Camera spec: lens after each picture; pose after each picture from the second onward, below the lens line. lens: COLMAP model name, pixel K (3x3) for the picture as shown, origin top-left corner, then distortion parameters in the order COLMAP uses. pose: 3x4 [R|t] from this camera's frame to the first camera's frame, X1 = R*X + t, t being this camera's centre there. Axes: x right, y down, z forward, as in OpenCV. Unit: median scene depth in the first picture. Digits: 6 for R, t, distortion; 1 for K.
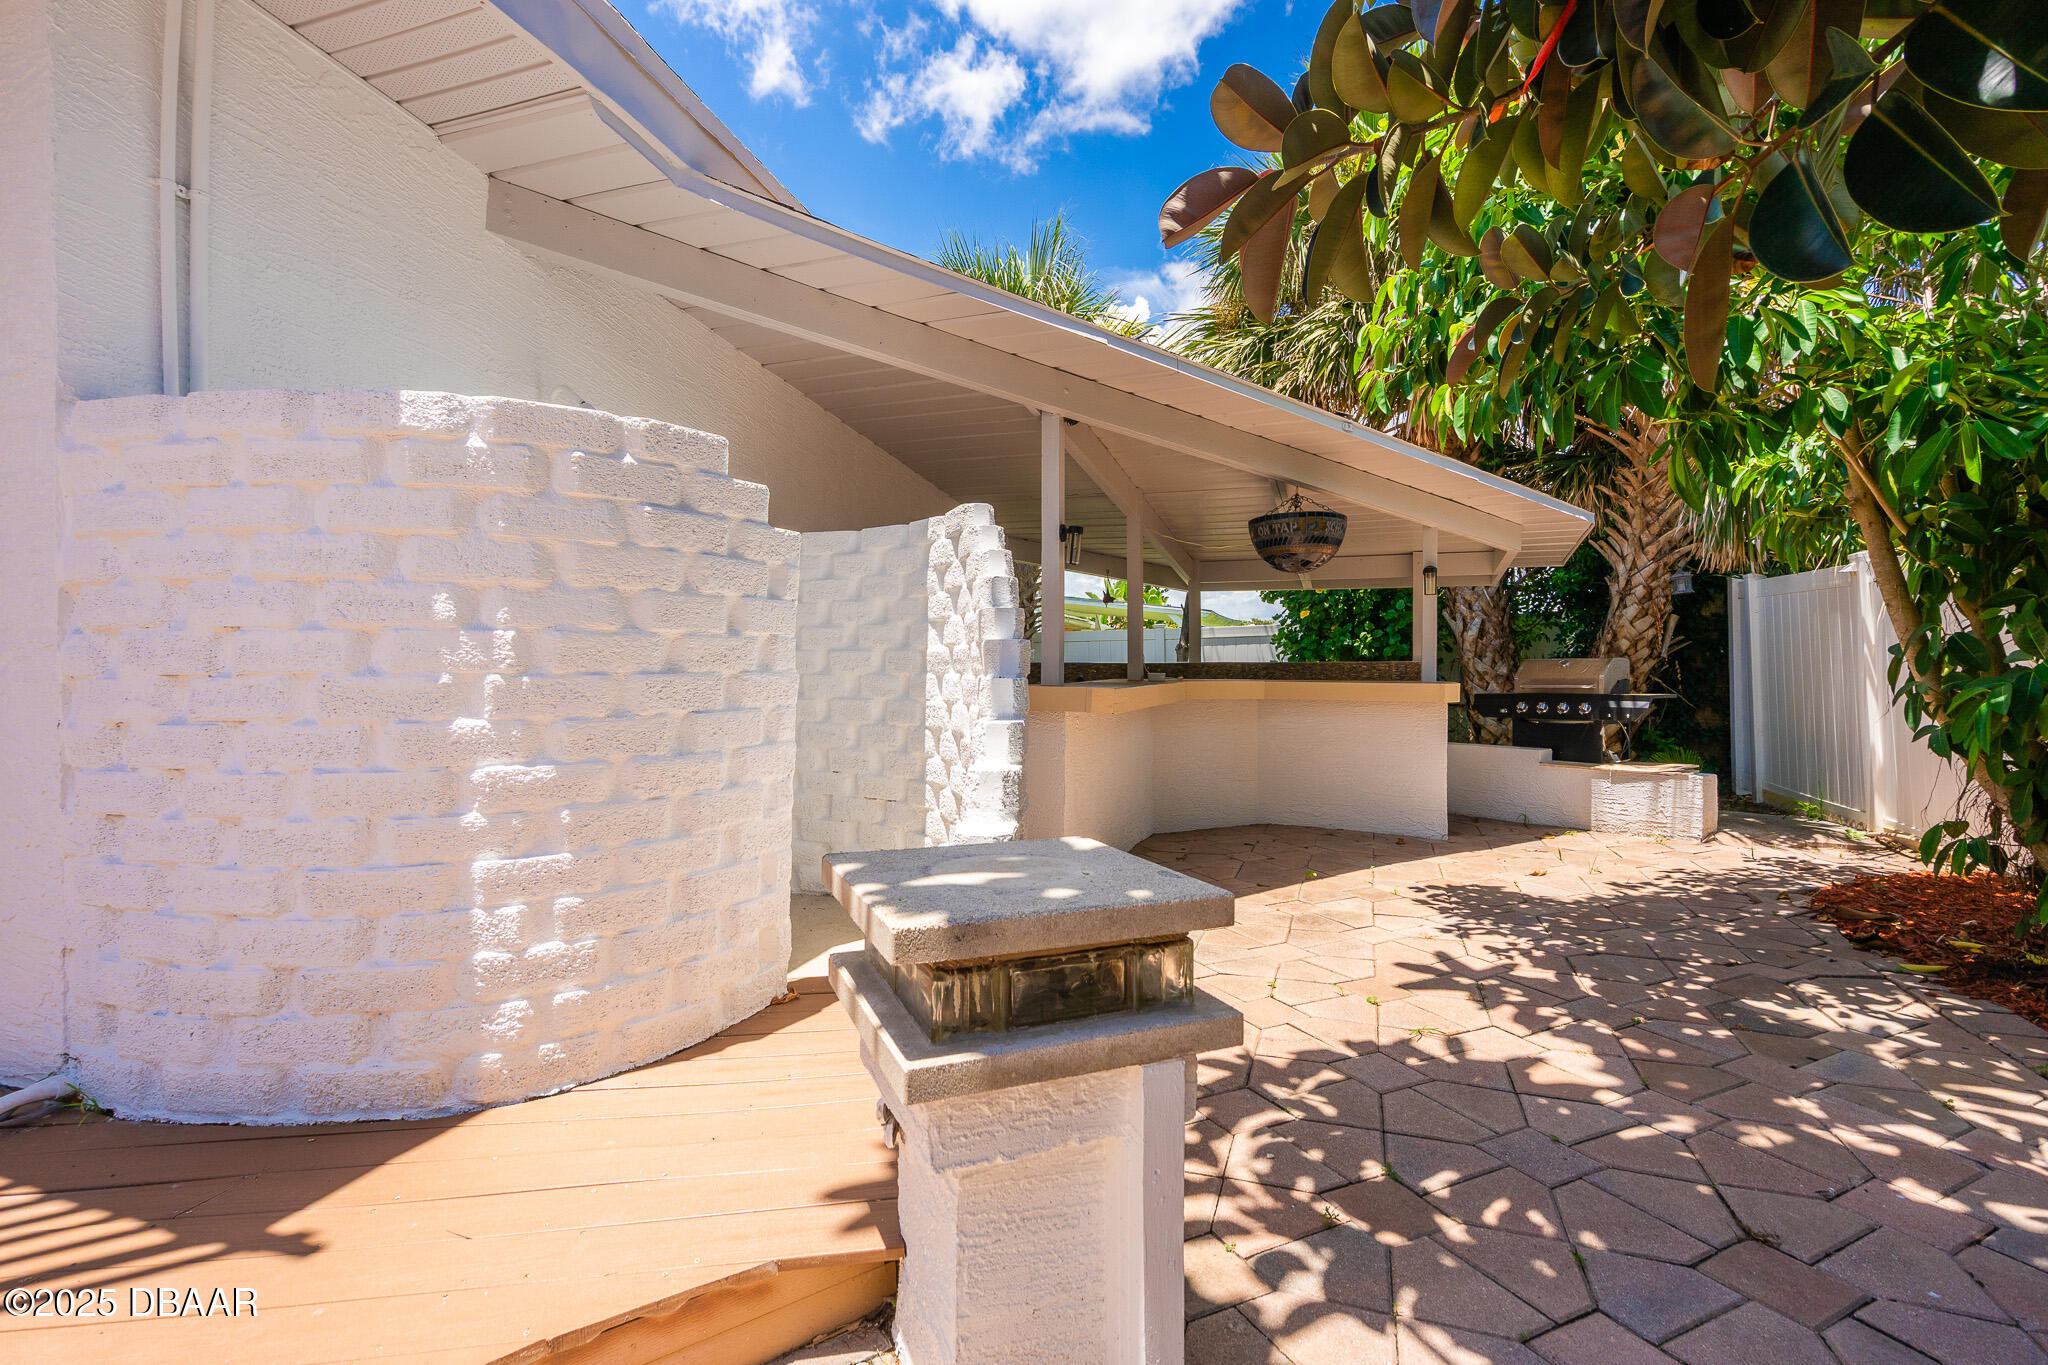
lens RADIAL K [[941.3, 0, 1031.5], [0, 941.3, 665.5], [0, 0, 1]] dist [-0.001895, 0.000121]
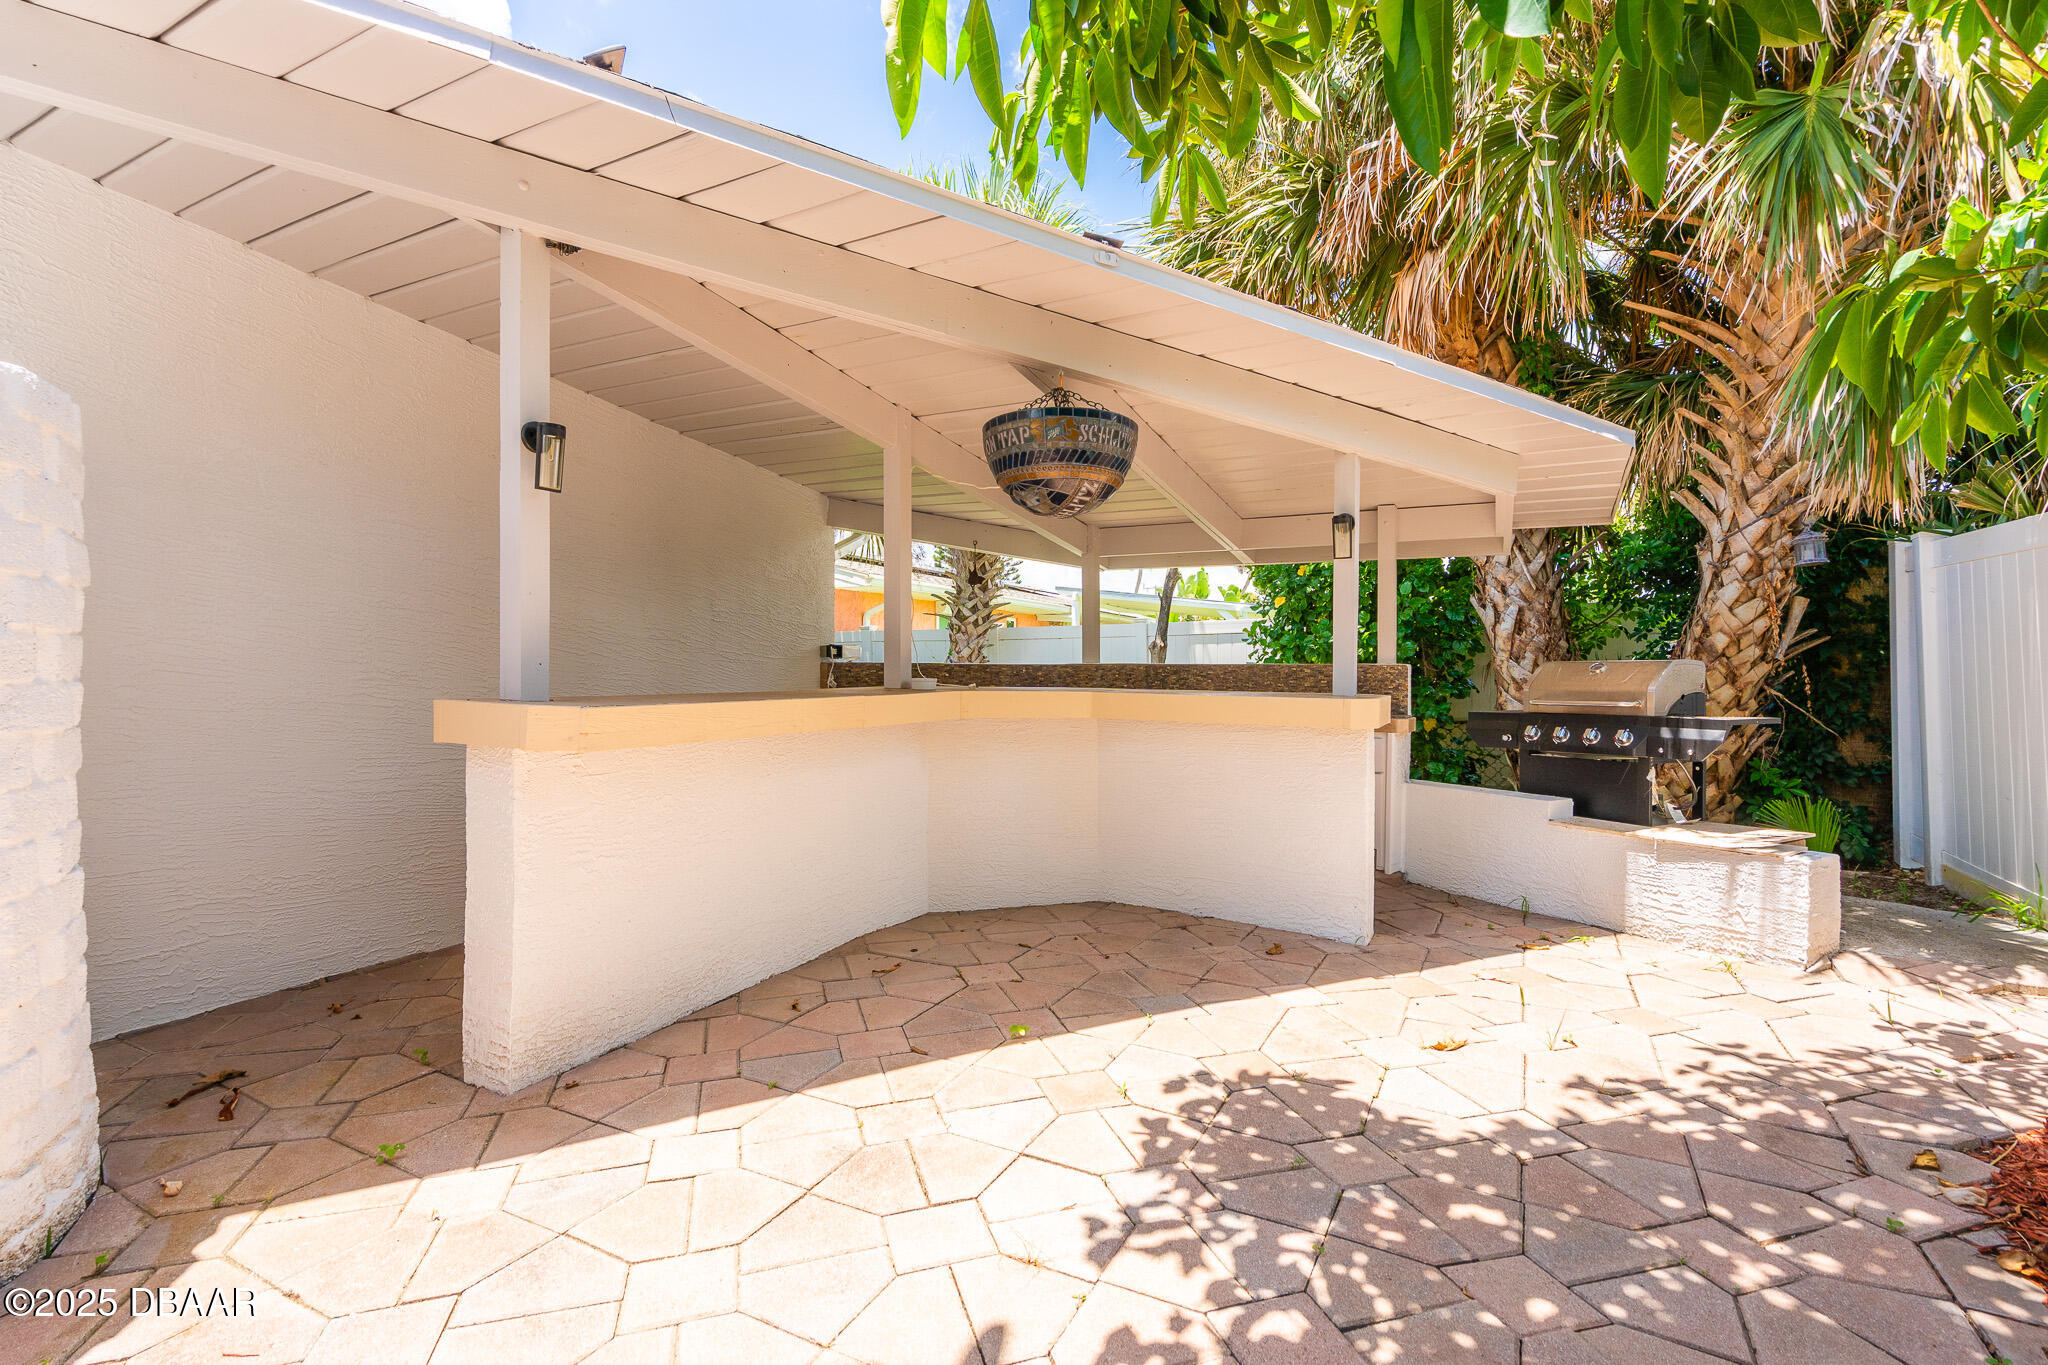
lens RADIAL K [[931.5, 0, 1024.7], [0, 931.5, 667.4], [0, 0, 1]] dist [-0.004139, -0.000266]
pose [[0.989924, 0.006539, -0.141449, 0.233892], [-0.006478, 0.999979, 0.000895, -0.000567], [0.141452, 0.000030, 0.989945, 0.269132]]
